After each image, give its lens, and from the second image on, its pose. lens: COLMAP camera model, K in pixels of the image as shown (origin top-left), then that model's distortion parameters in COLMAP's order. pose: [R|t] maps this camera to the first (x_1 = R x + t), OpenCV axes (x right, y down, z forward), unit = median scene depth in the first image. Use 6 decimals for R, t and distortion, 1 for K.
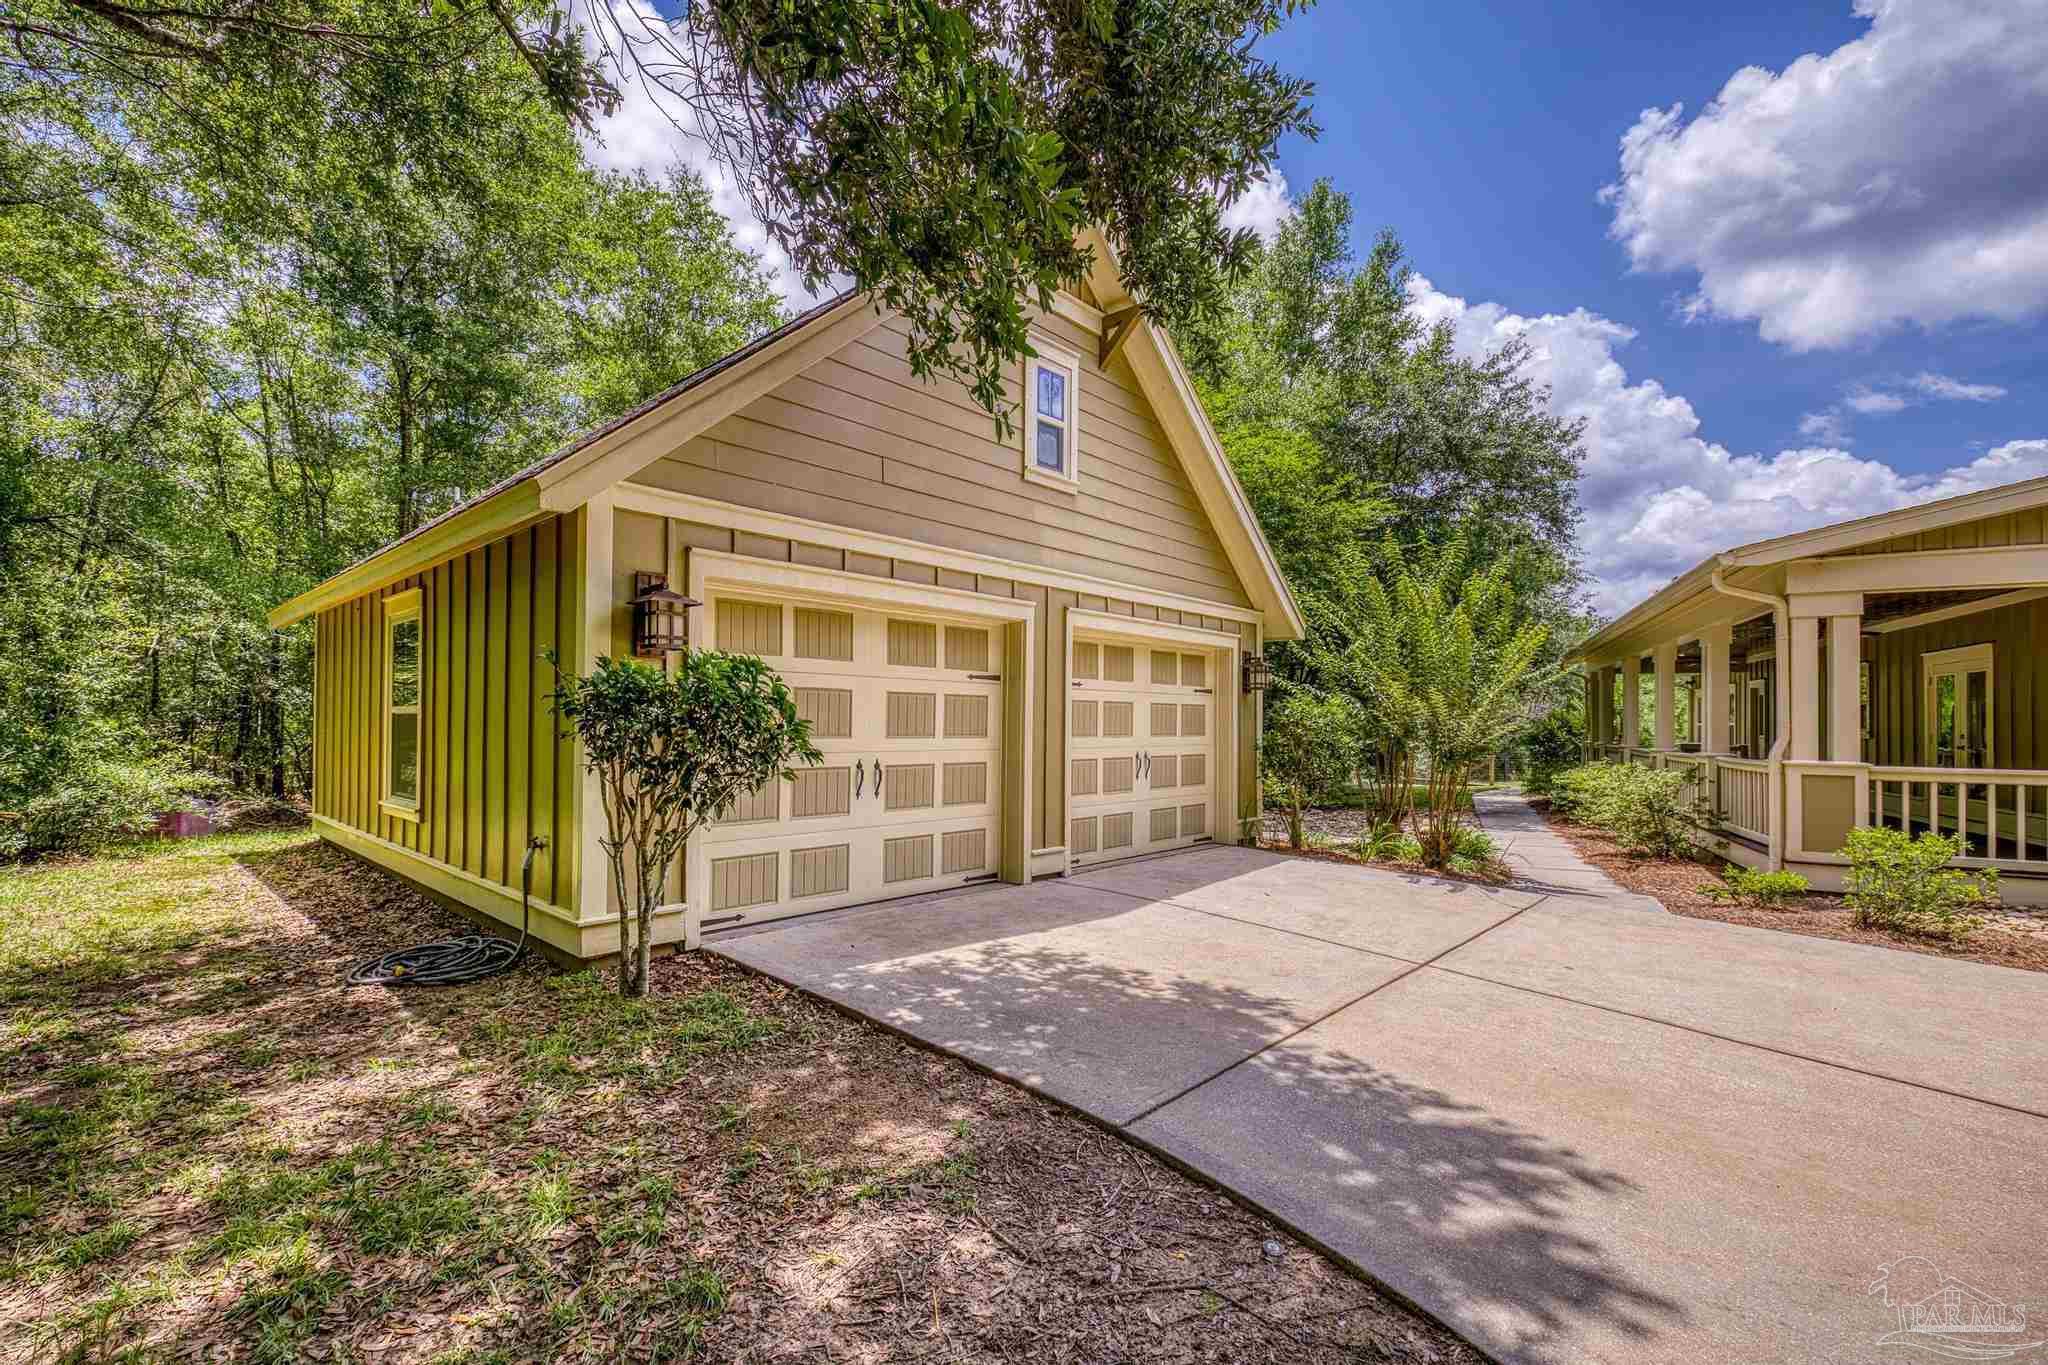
lens RADIAL K [[877.8, 0, 1019.0], [0, 877.8, 713.0], [0, 0, 1]] dist [-0.002766, 0.001062]
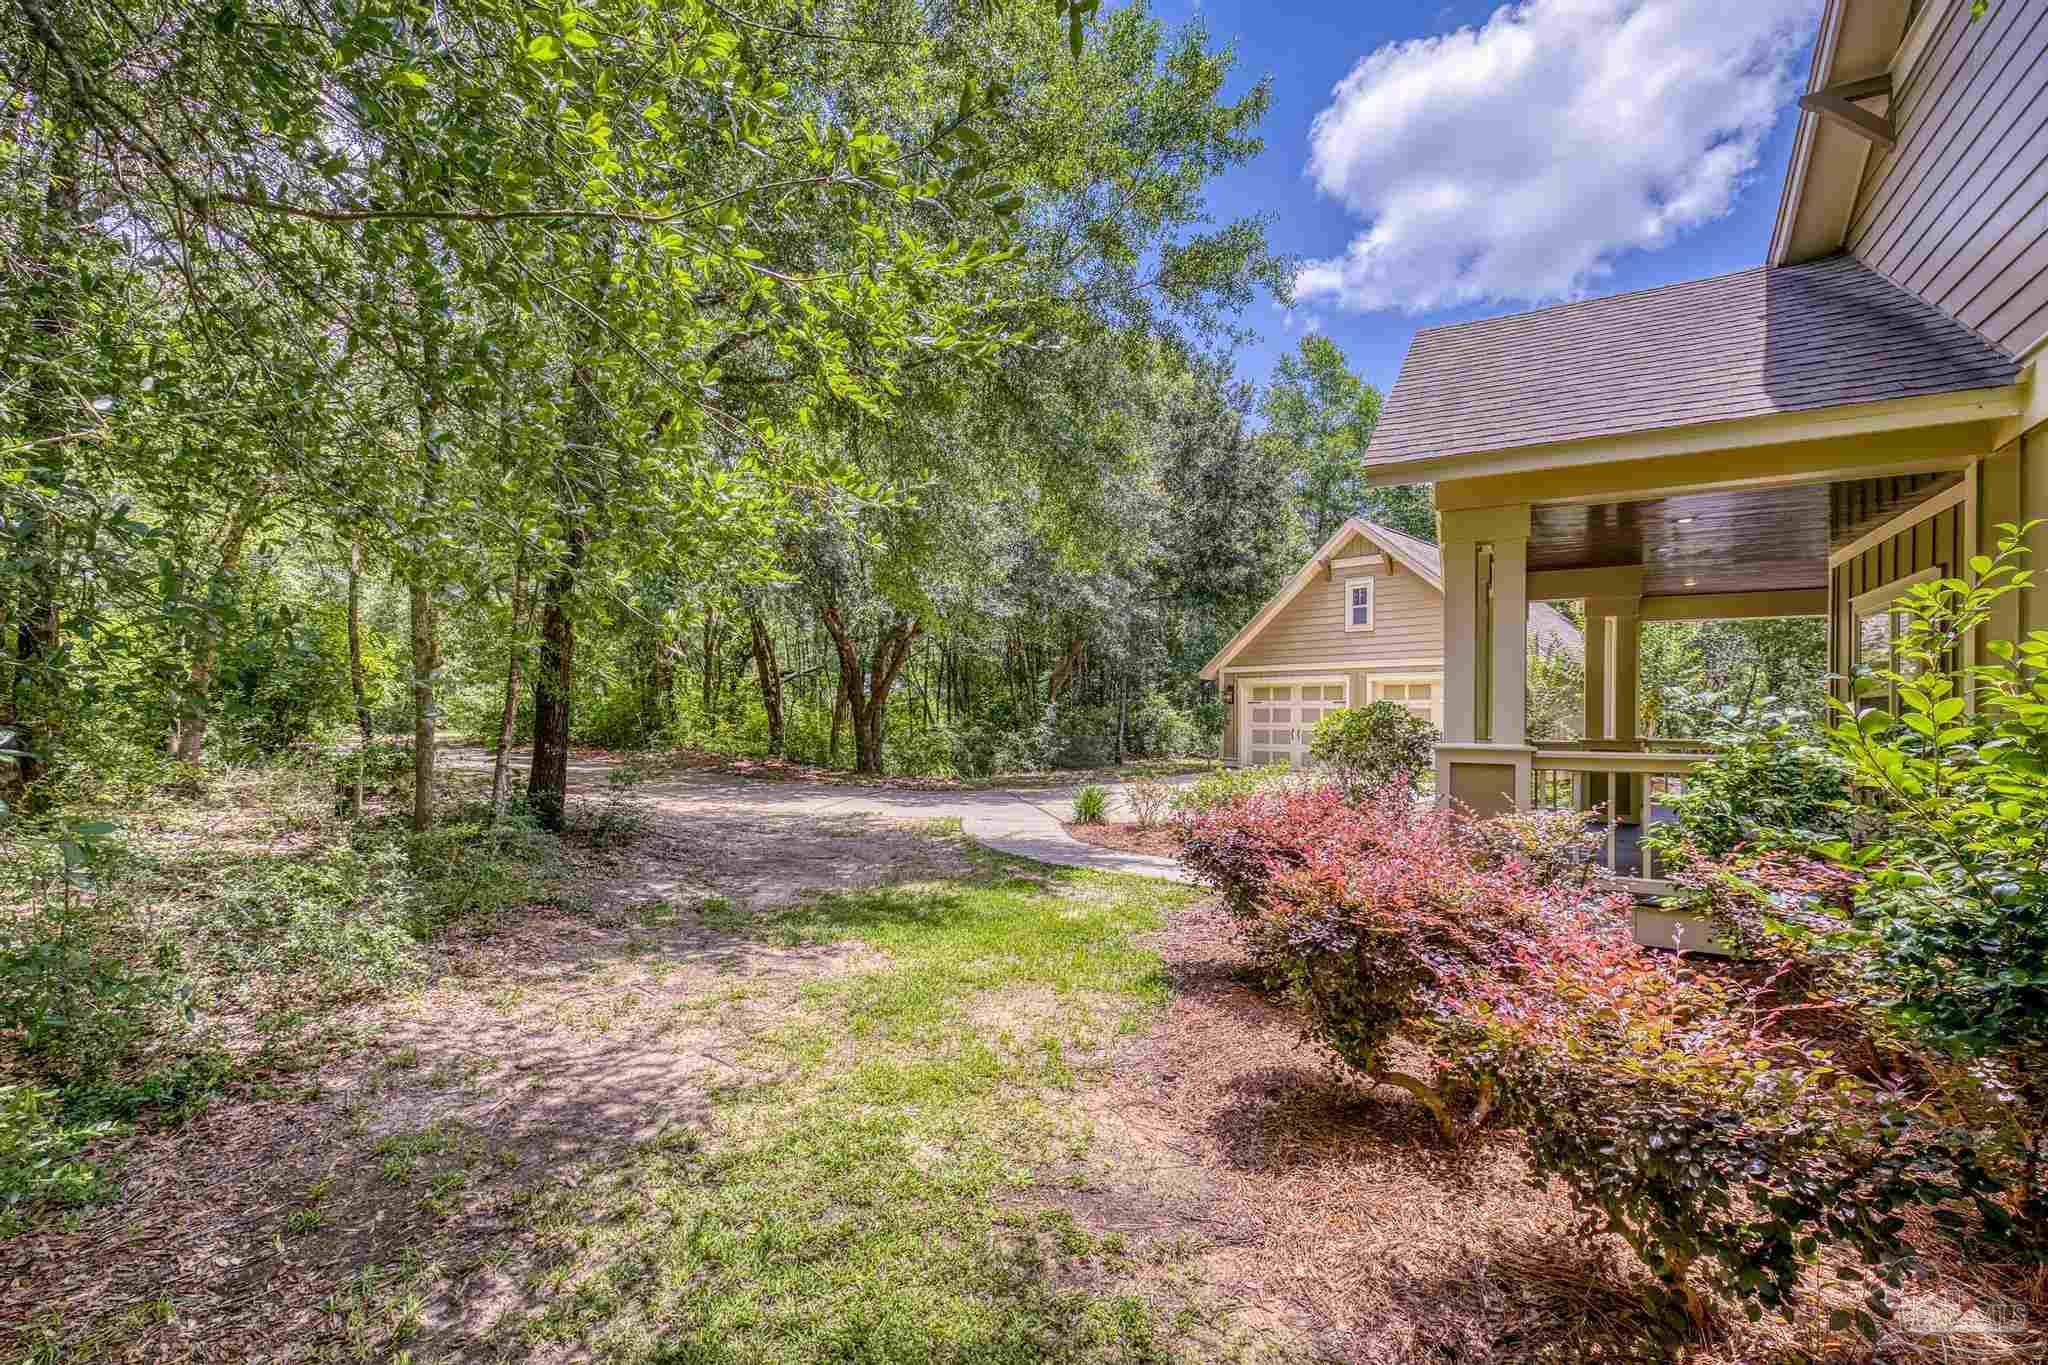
lens RADIAL K [[877.8, 0, 1019.0], [0, 877.8, 713.0], [0, 0, 1]] dist [-0.002766, 0.001062]
pose [[-0.071639, -0.022188, -0.997184, 2.851386], [-0.003468, 0.999752, -0.021996, 0.060567], [0.997425, 0.001883, -0.071699, 0.148852]]
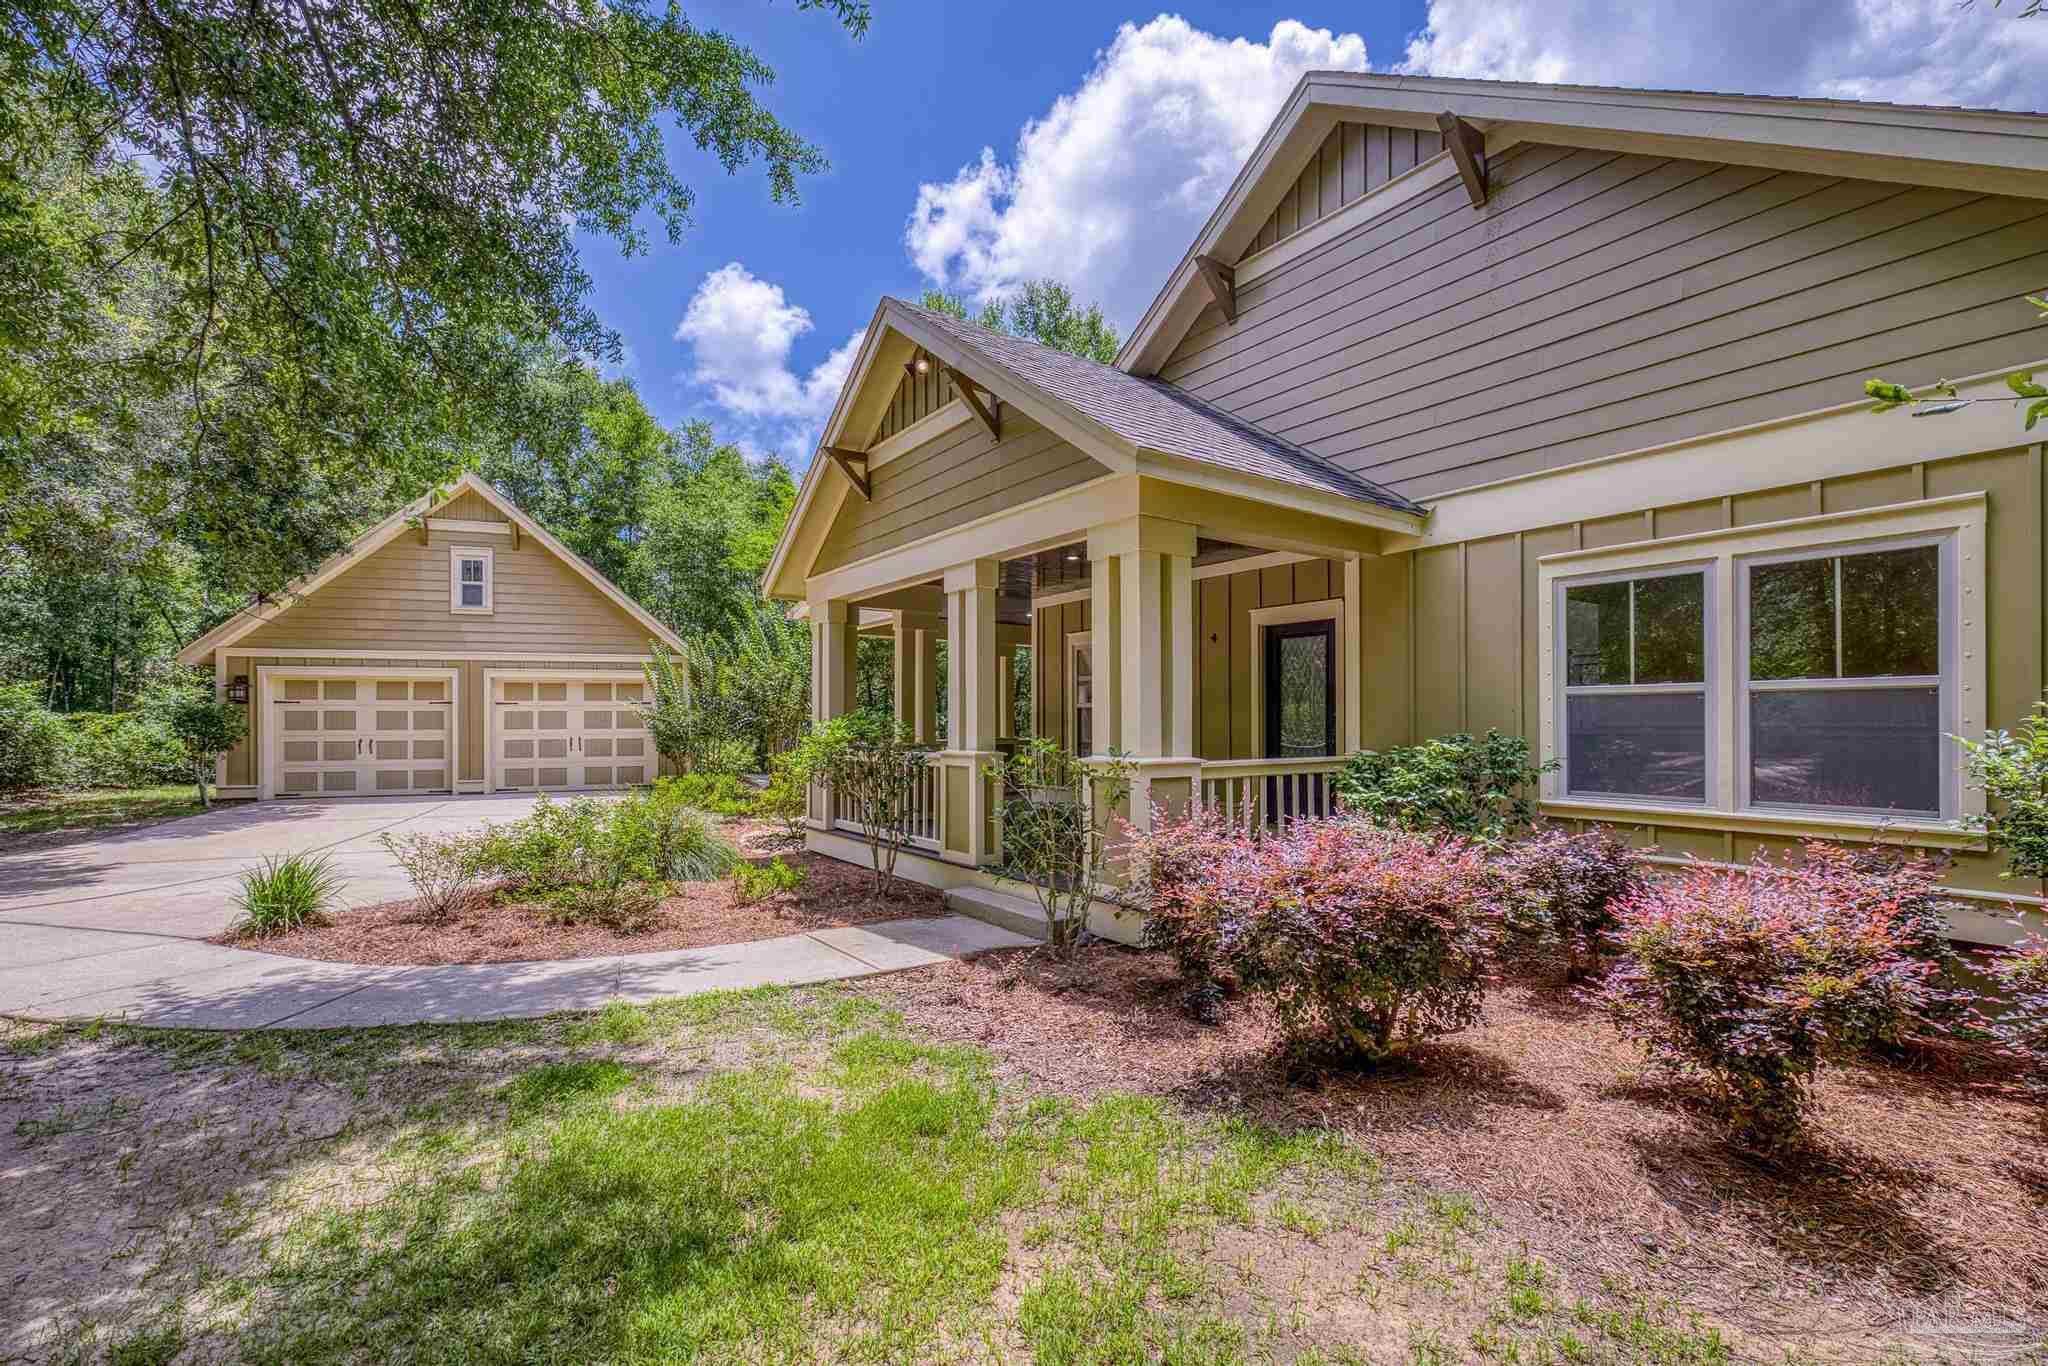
lens RADIAL K [[877.8, 0, 1019.0], [0, 877.8, 713.5], [0, 0, 1]] dist [-0.002766, 0.001062]
pose [[0.877723, -0.021483, -0.478687, 2.283923], [0.020837, 0.999761, -0.006661, 0.031448], [0.478716, -0.004128, 0.877960, -0.256728]]
